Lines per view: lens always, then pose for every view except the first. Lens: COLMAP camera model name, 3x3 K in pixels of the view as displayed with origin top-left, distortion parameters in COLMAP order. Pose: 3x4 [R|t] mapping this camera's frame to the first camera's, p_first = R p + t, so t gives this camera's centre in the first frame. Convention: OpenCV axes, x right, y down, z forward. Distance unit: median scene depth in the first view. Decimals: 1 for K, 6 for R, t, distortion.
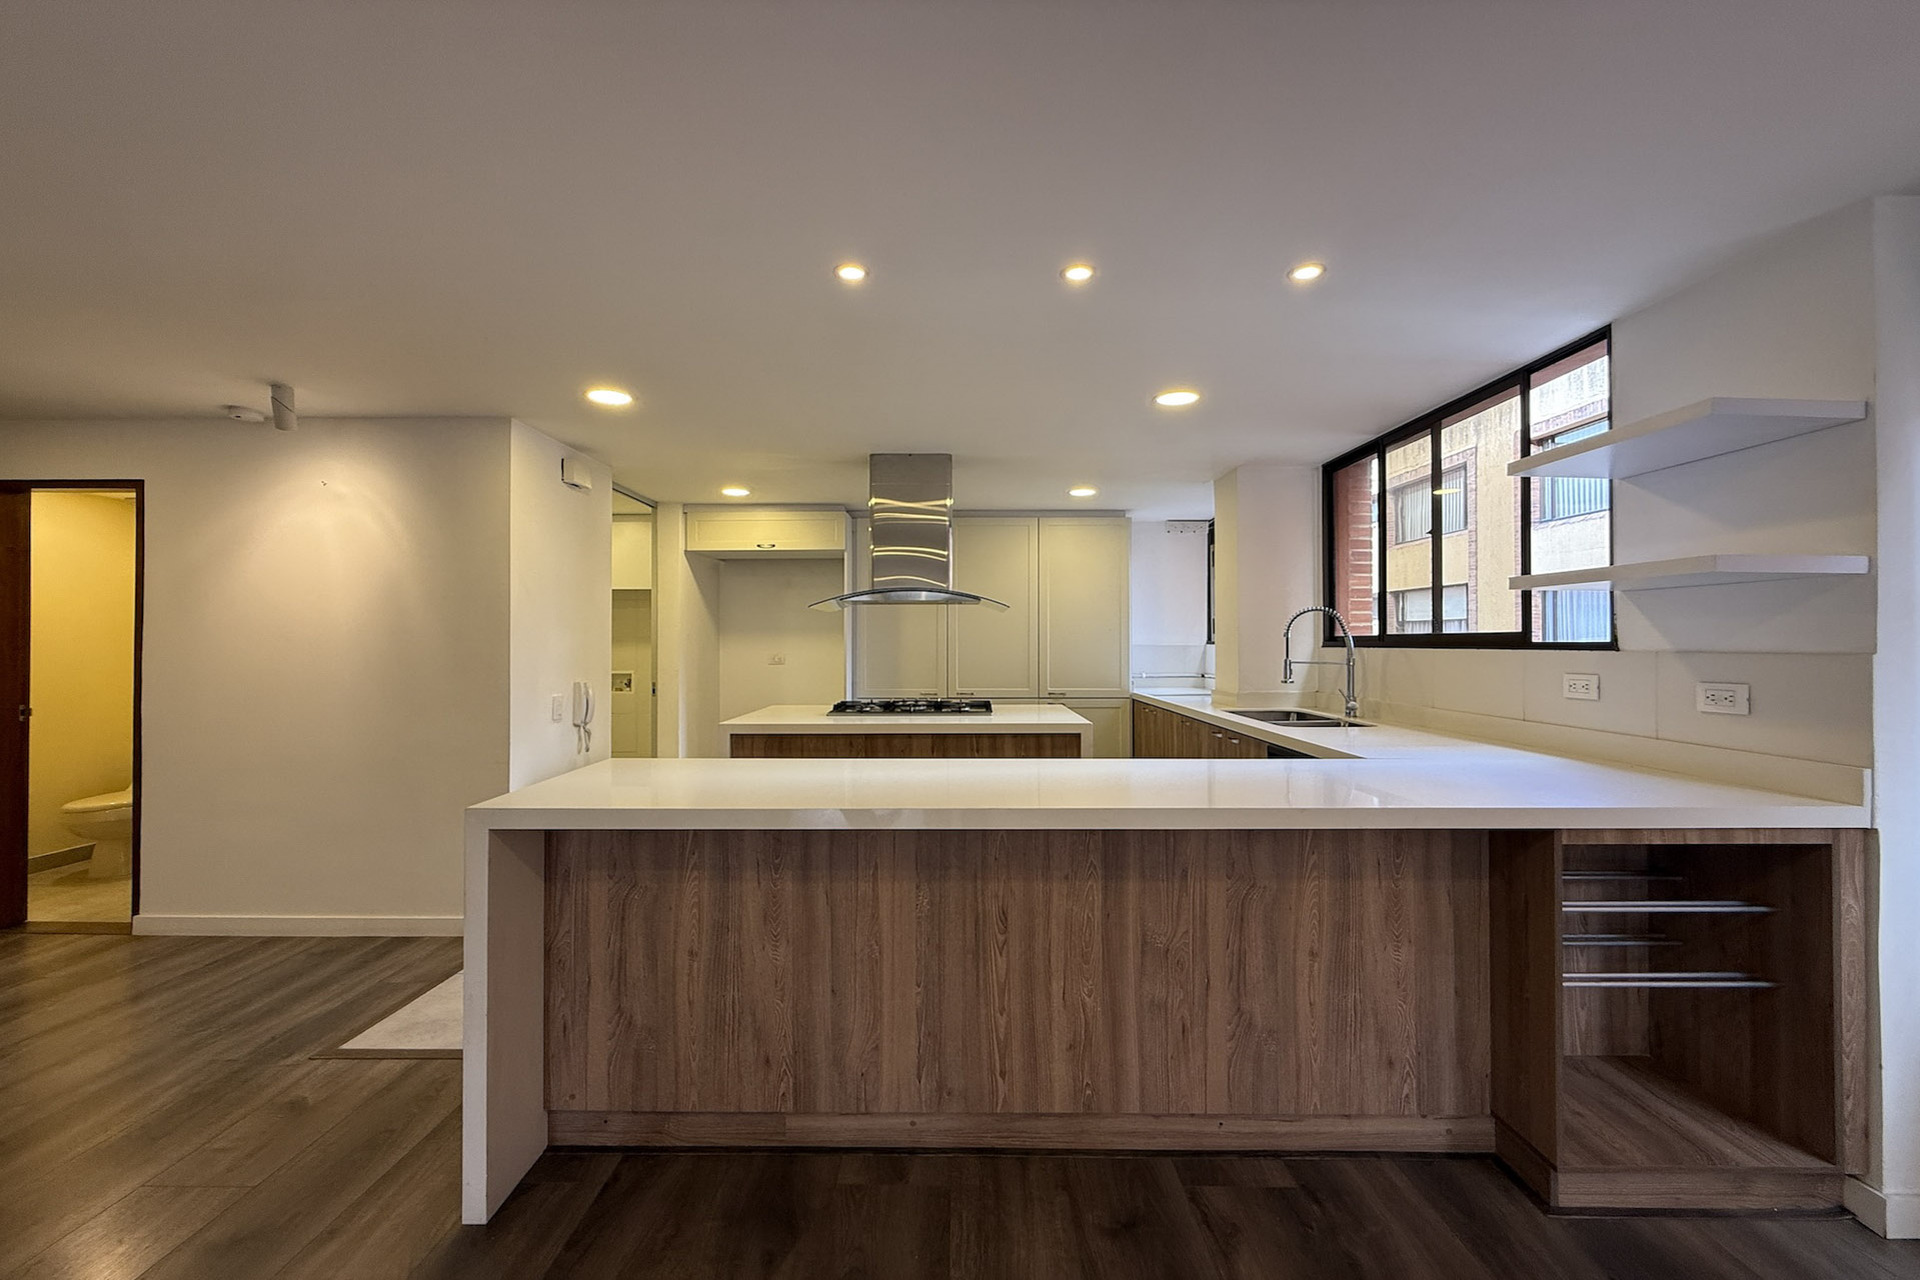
lens RADIAL K [[768.0, 0, 961.4], [0, 768.0, 632.1], [0, 0, 1]] dist [0.000887, -0.000702]
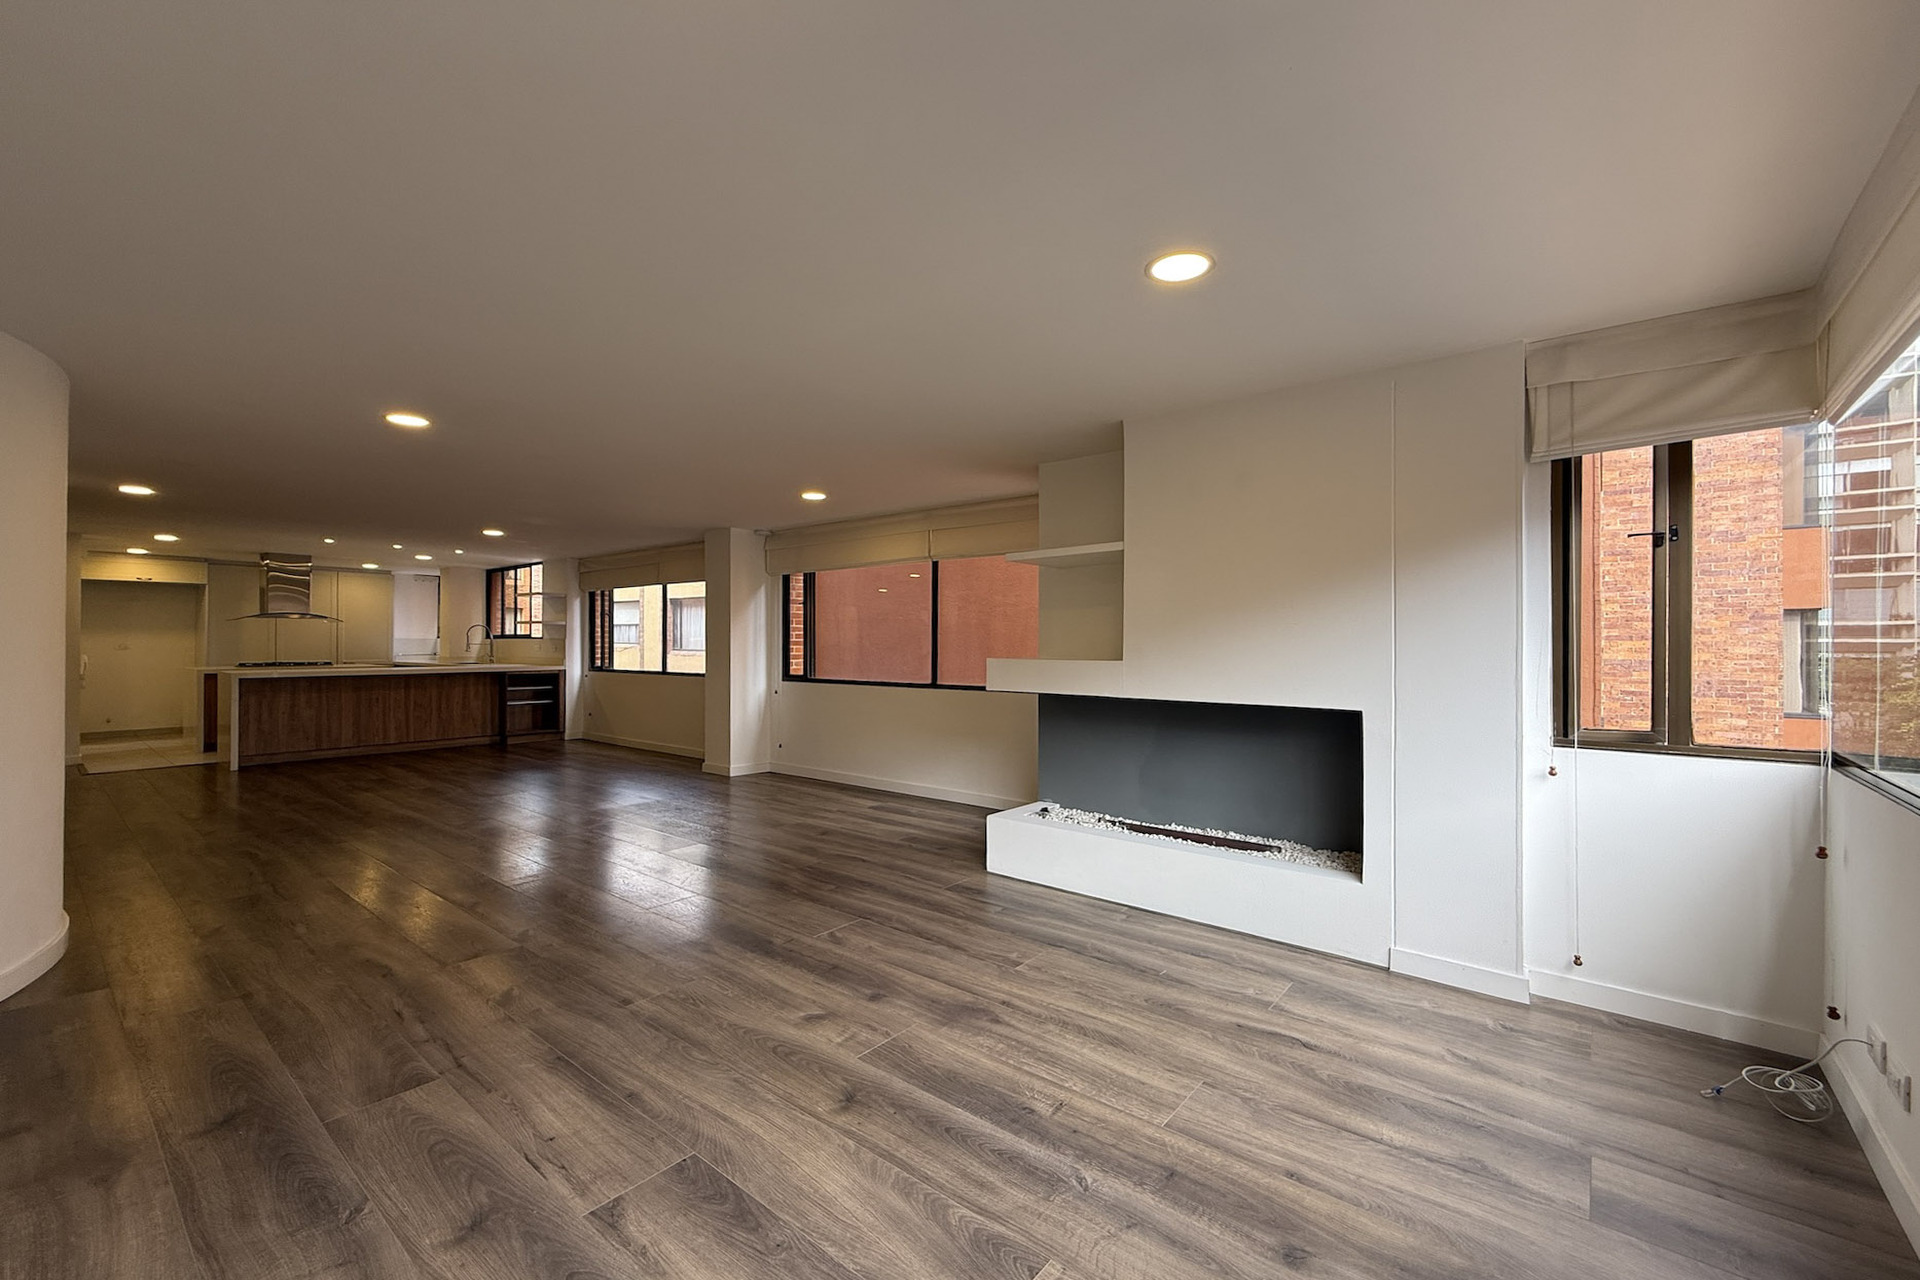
lens RADIAL K [[768.0, 0, 958.5], [0, 768.0, 640.5], [0, 0, 1]] dist [0.000887, -0.000702]
pose [[0.634014, 0.001873, 0.773320, -1.217810], [-0.015781, 0.999820, 0.010518, -0.060839], [-0.773161, -0.018872, 0.633929, -4.283193]]
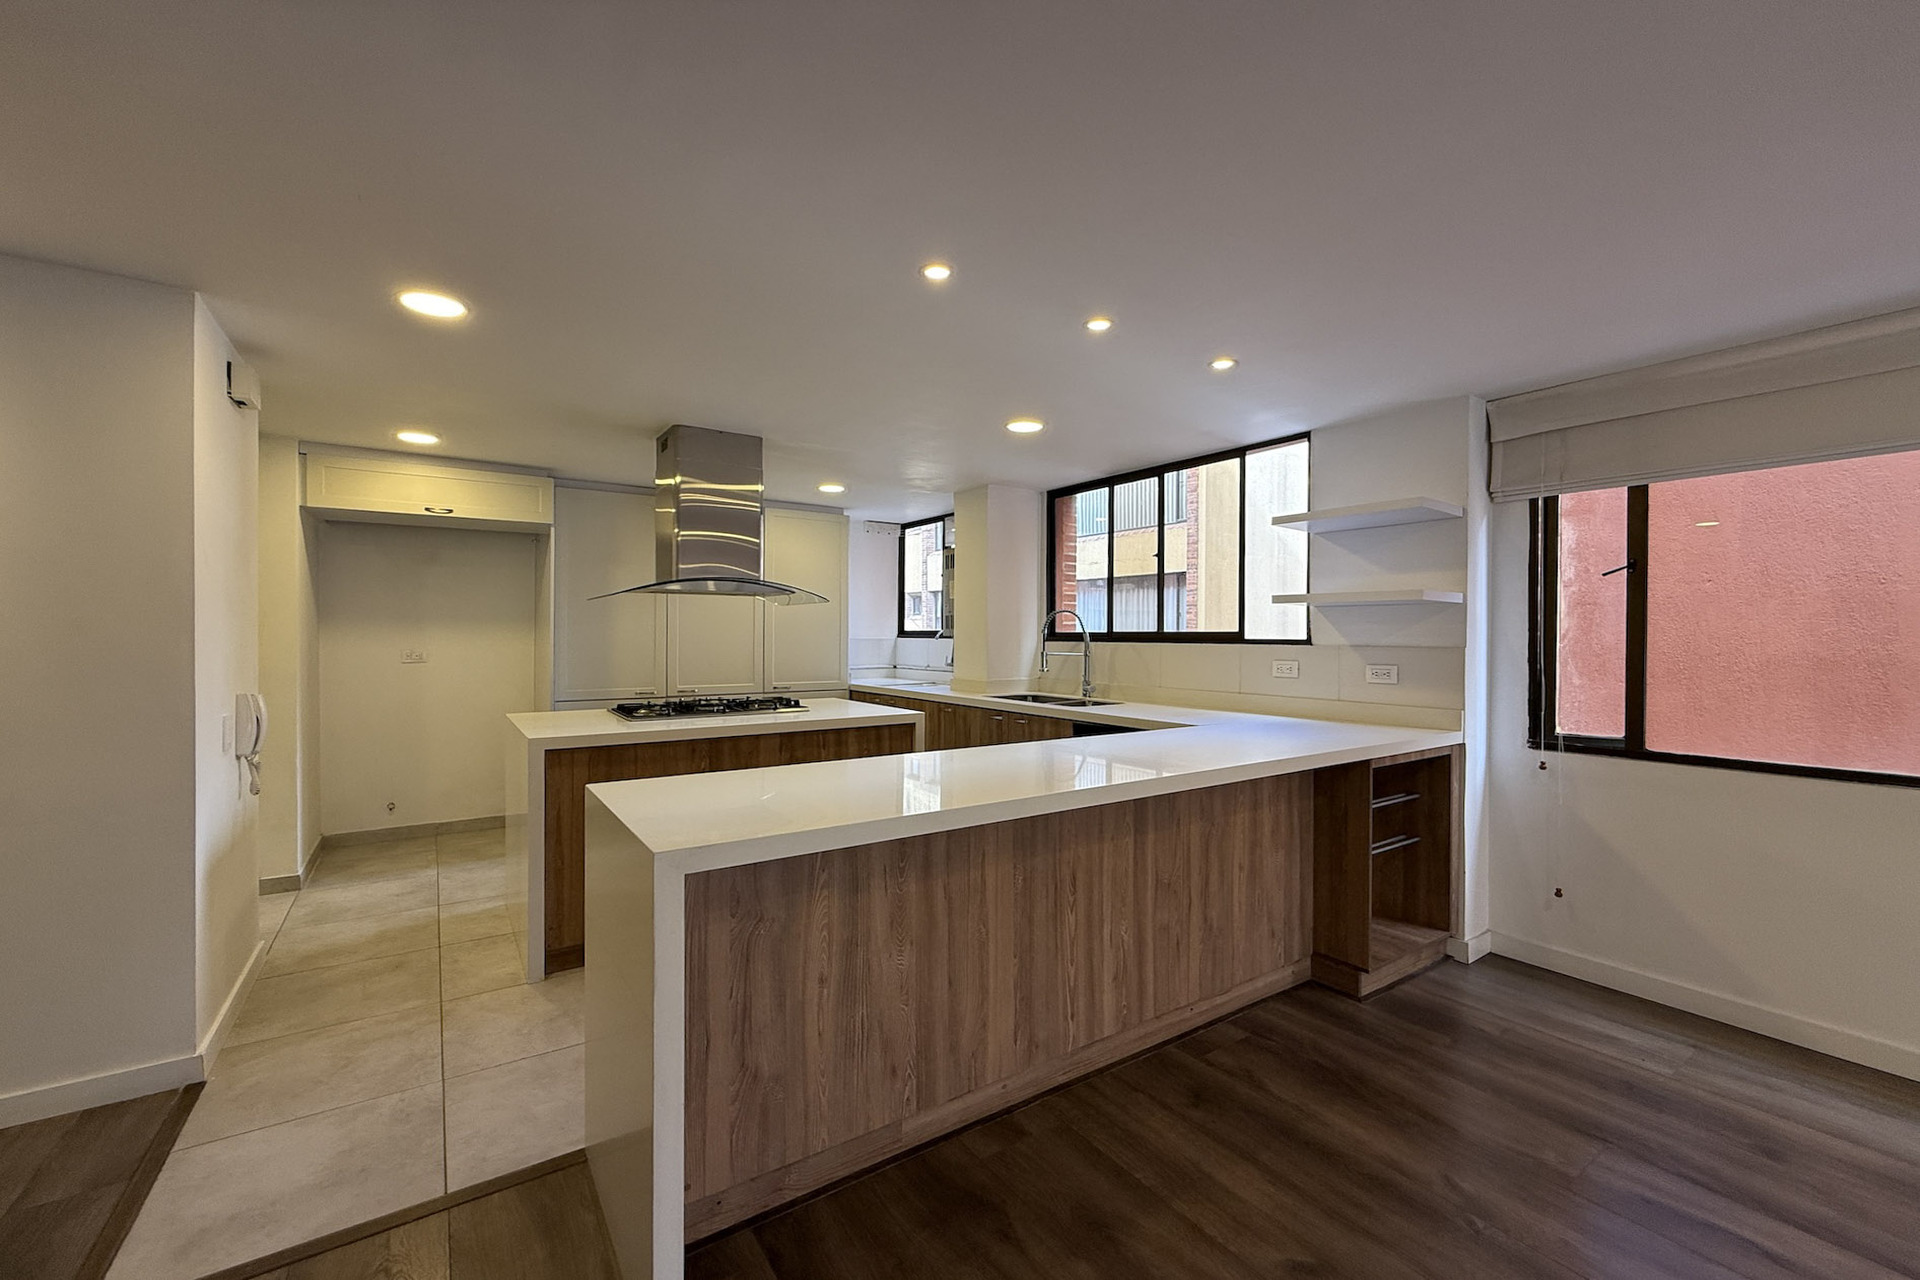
lens RADIAL K [[768.0, 0, 969.2], [0, 768.0, 636.1], [0, 0, 1]] dist [0.000887, -0.000702]
pose [[0.822779, 0.003733, 0.568349, -0.722584], [-0.012837, 0.999845, 0.012017, -0.004507], [-0.568216, -0.017183, 0.822700, 0.152453]]
